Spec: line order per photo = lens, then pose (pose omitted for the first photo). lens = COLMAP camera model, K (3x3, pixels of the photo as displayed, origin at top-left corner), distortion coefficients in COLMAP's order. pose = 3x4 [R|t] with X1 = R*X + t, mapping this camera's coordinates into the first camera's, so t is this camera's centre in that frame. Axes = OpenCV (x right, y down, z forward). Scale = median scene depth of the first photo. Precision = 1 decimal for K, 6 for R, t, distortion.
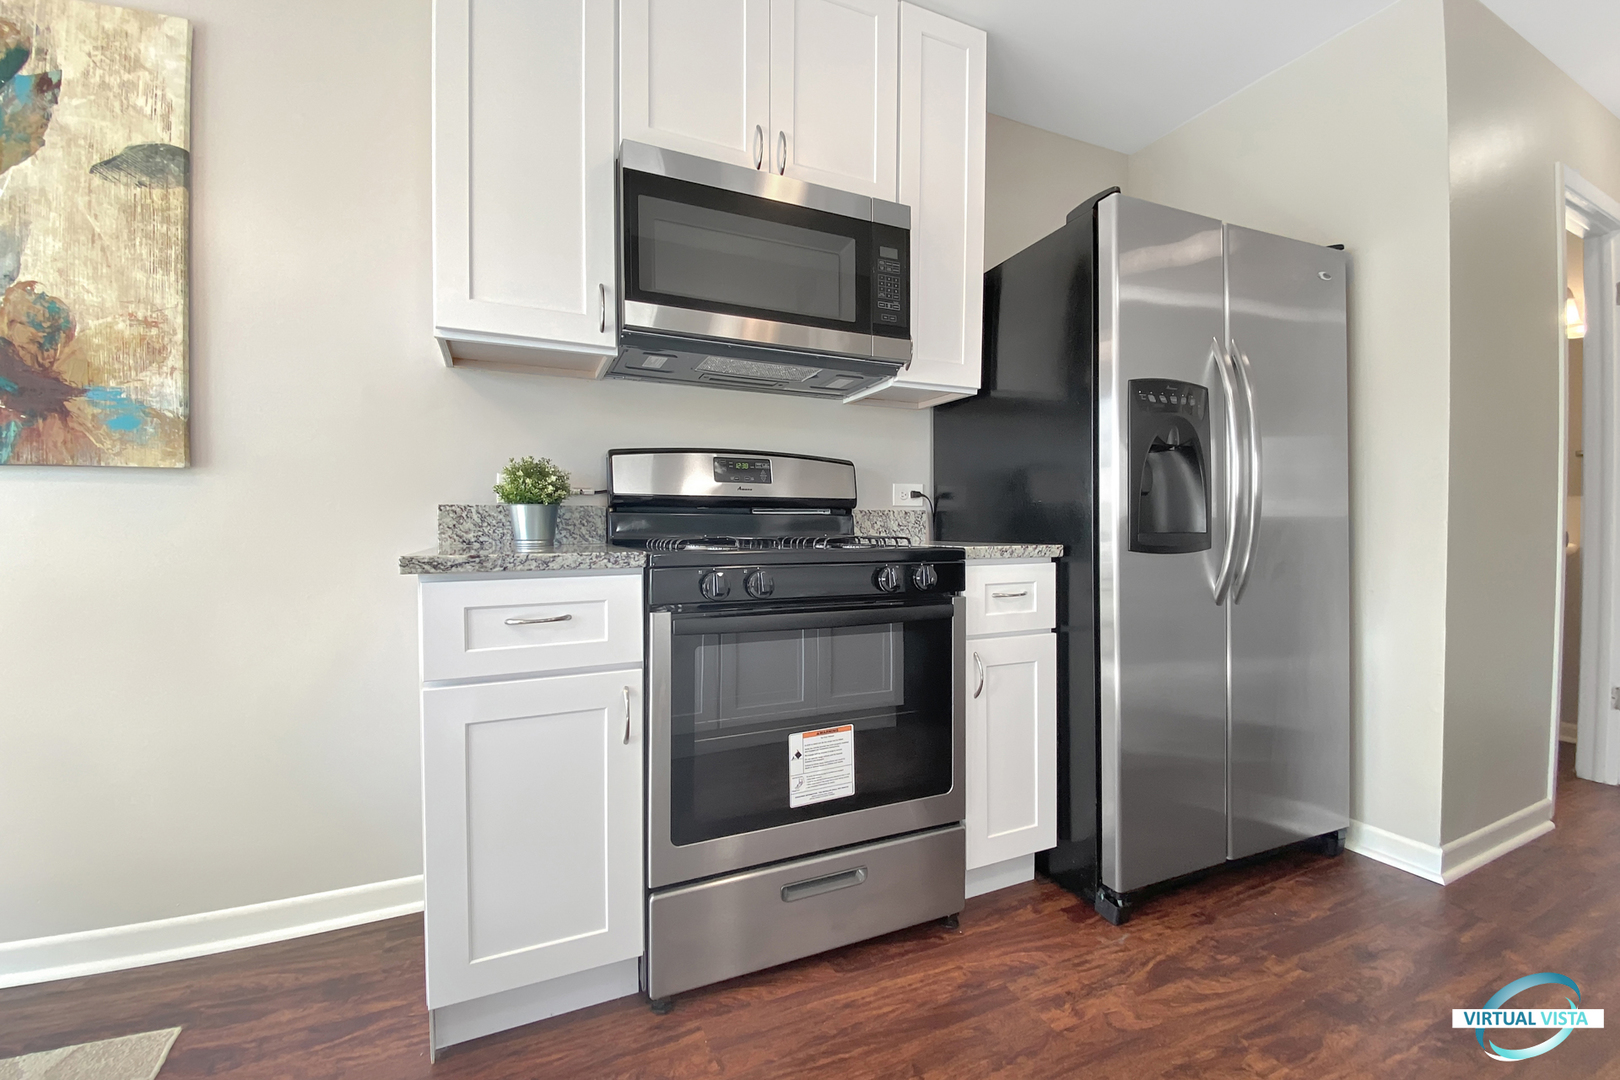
lens RADIAL K [[669.5, 0, 772.6], [0, 669.5, 540.6], [0, 0, 1]] dist [0.032588, -0.023108]
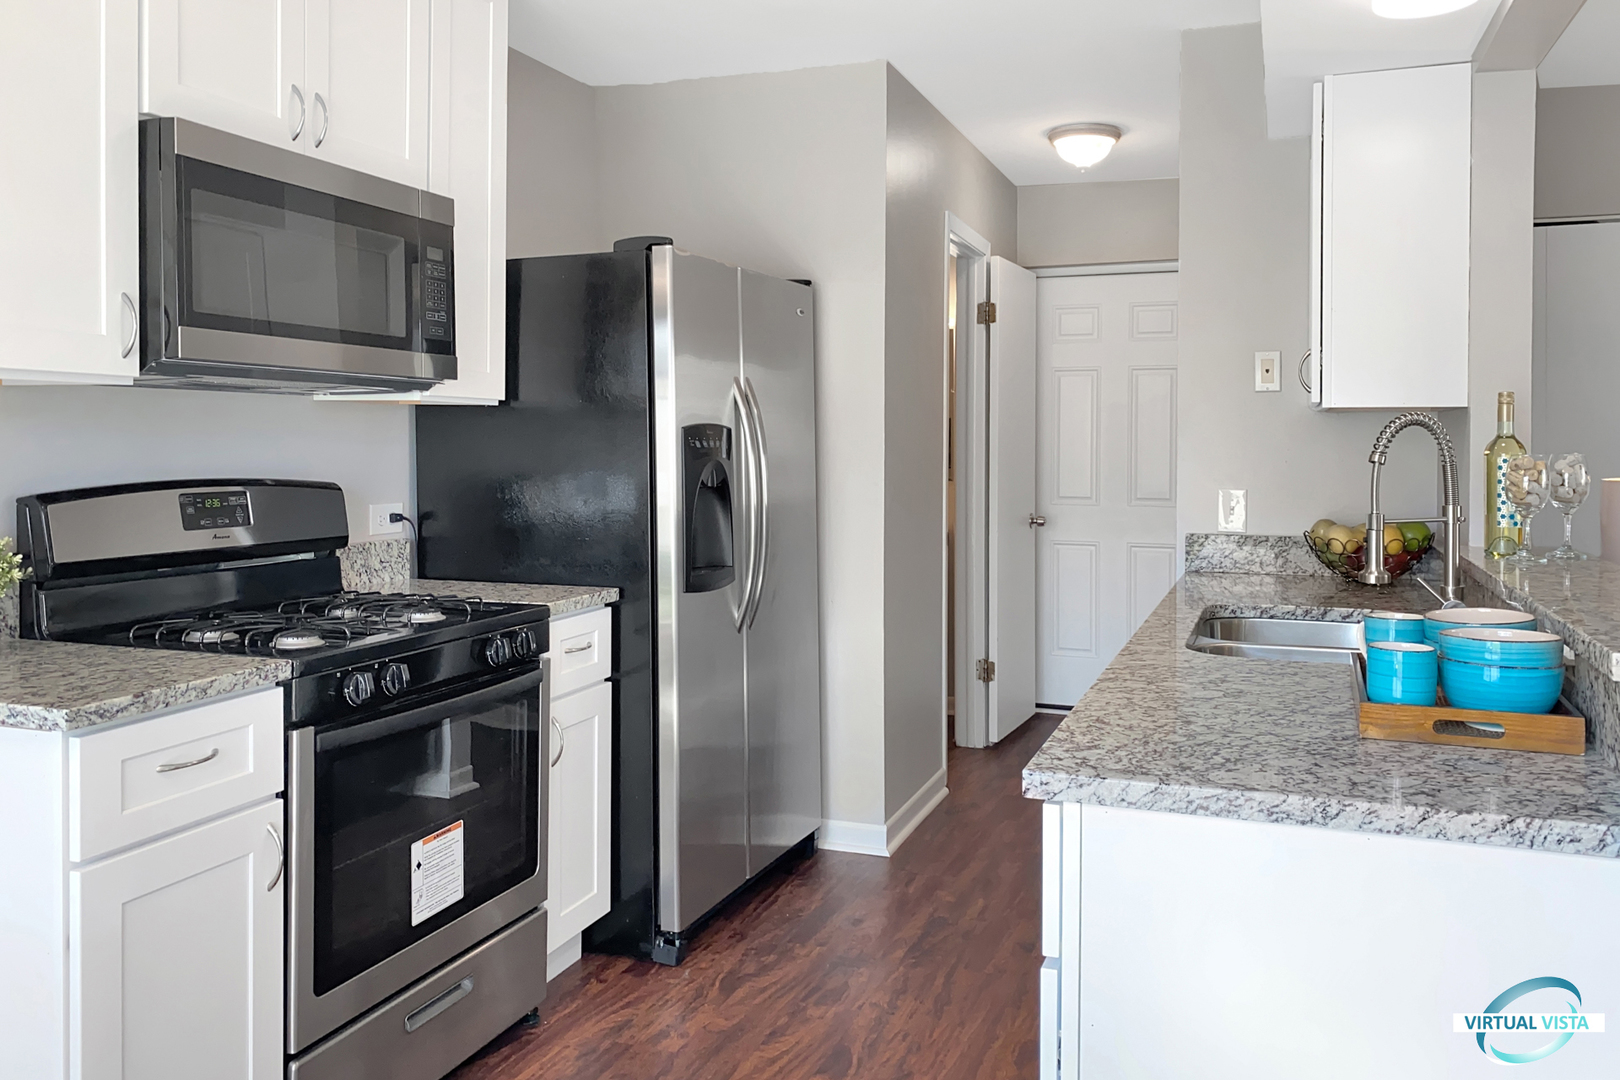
lens RADIAL K [[1307.0, 0, 796.9], [0, 1307.0, 507.7], [0, 0, 1]] dist [0.049109, -0.135612]
pose [[0.707249, -0.040719, 0.705791, -0.702497], [0.020607, 0.999103, 0.036992, -0.174986], [-0.706664, -0.011618, 0.707453, -0.486277]]
